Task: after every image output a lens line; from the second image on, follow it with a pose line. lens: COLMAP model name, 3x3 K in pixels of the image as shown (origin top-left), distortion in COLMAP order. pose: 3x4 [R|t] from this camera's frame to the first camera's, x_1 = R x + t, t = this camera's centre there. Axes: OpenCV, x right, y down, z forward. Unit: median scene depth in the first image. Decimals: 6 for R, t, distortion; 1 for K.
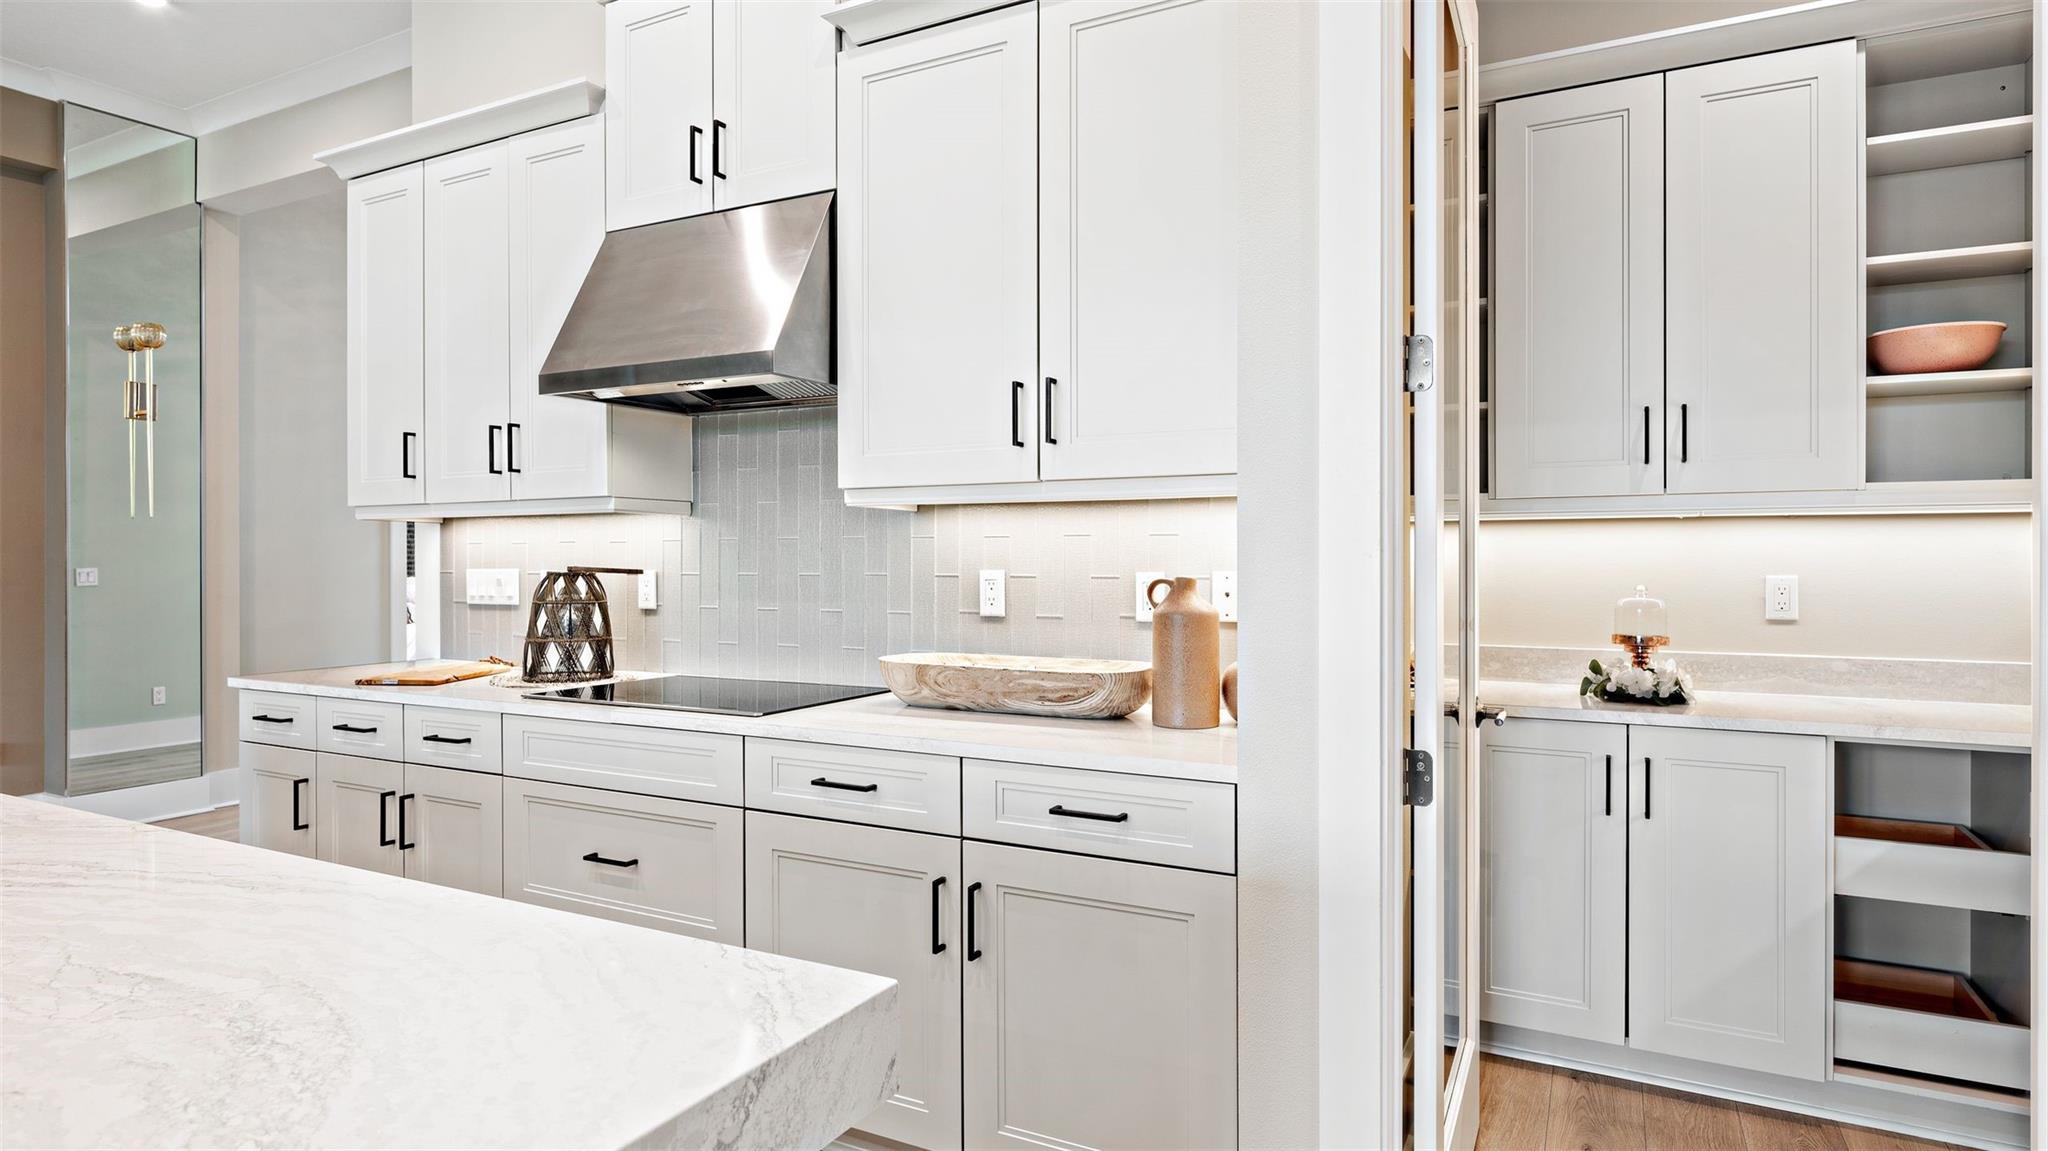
lens RADIAL K [[1124.5, 0, 1019.2], [0, 1124.5, 556.0], [0, 0, 1]] dist [-0.001217, -0.001813]
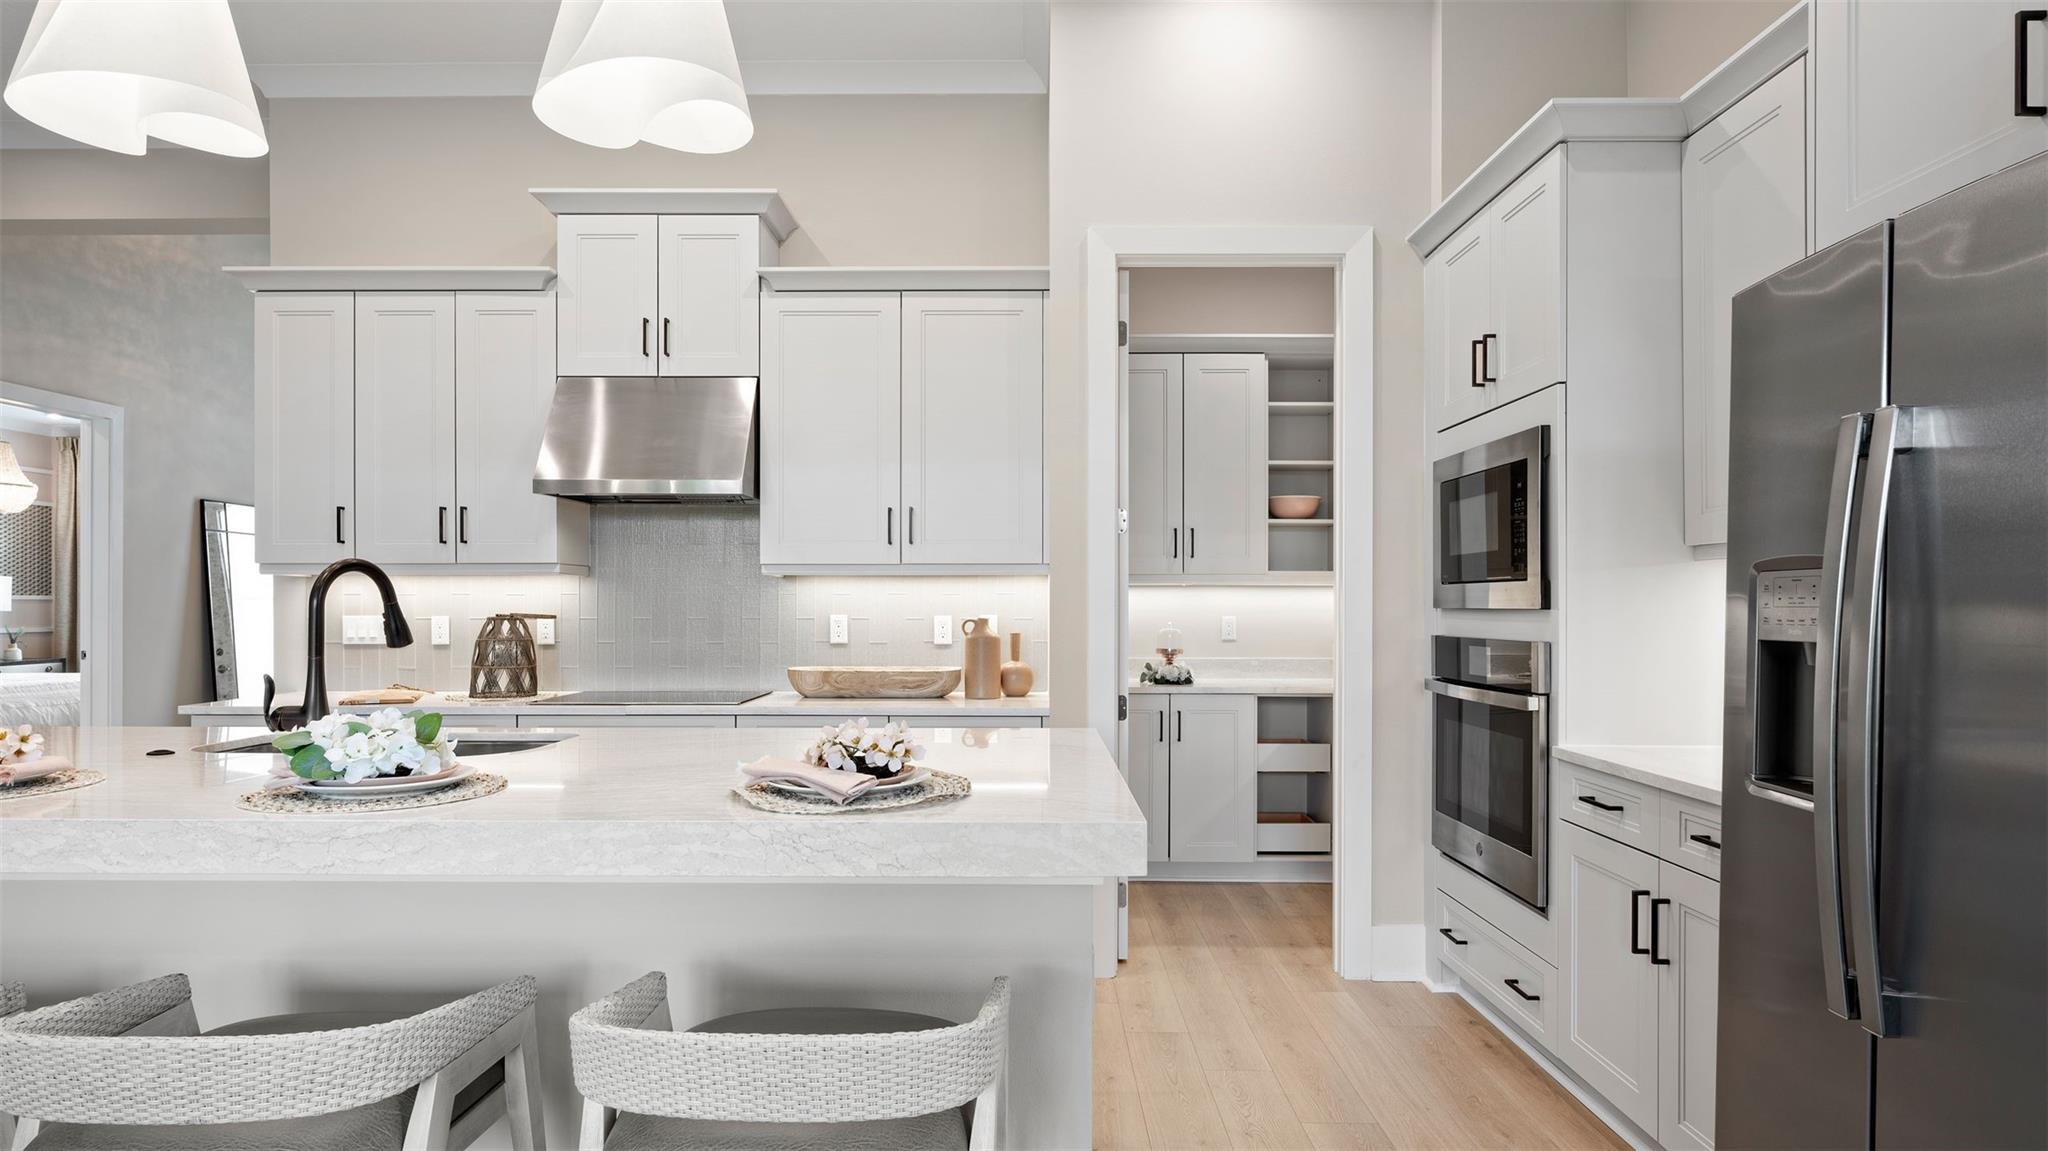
lens RADIAL K [[1116.8, 0, 1011.1], [0, 1116.8, 594.2], [0, 0, 1]] dist [0.004254, -0.000080]
pose [[0.890019, 0.005671, 0.455888, -0.556486], [-0.002239, 0.999965, -0.008069, -0.004961], [-0.455918, 0.006161, 0.890001, -0.562426]]
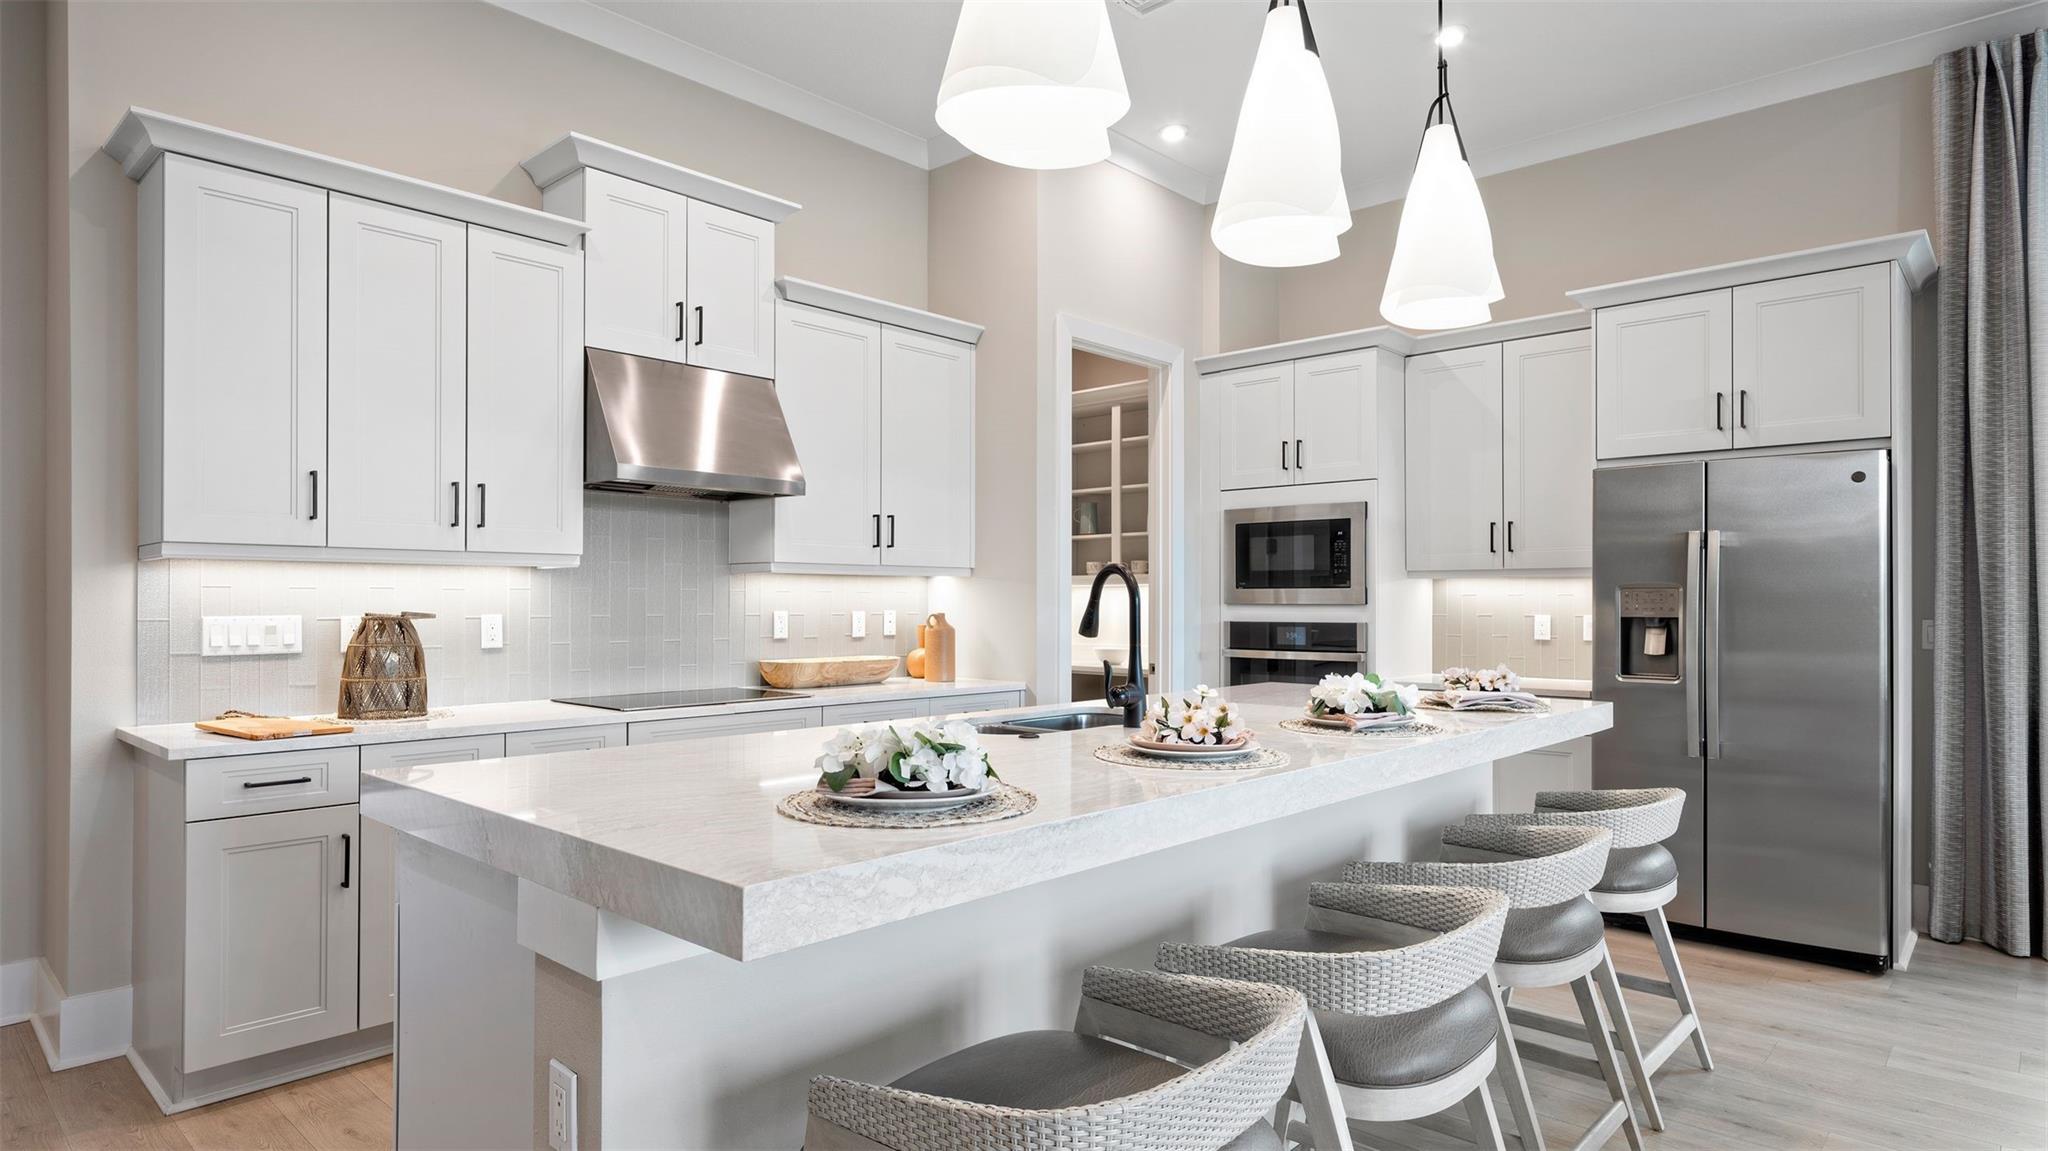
lens RADIAL K [[1116.8, 0, 1011.1], [0, 1116.8, 594.2], [0, 0, 1]] dist [0.004254, -0.000080]
pose [[0.265752, 0.010014, 0.963989, -1.613702], [-0.001431, 0.999949, -0.009993, 0.003467], [-0.964040, 0.001276, 0.265753, 0.227674]]
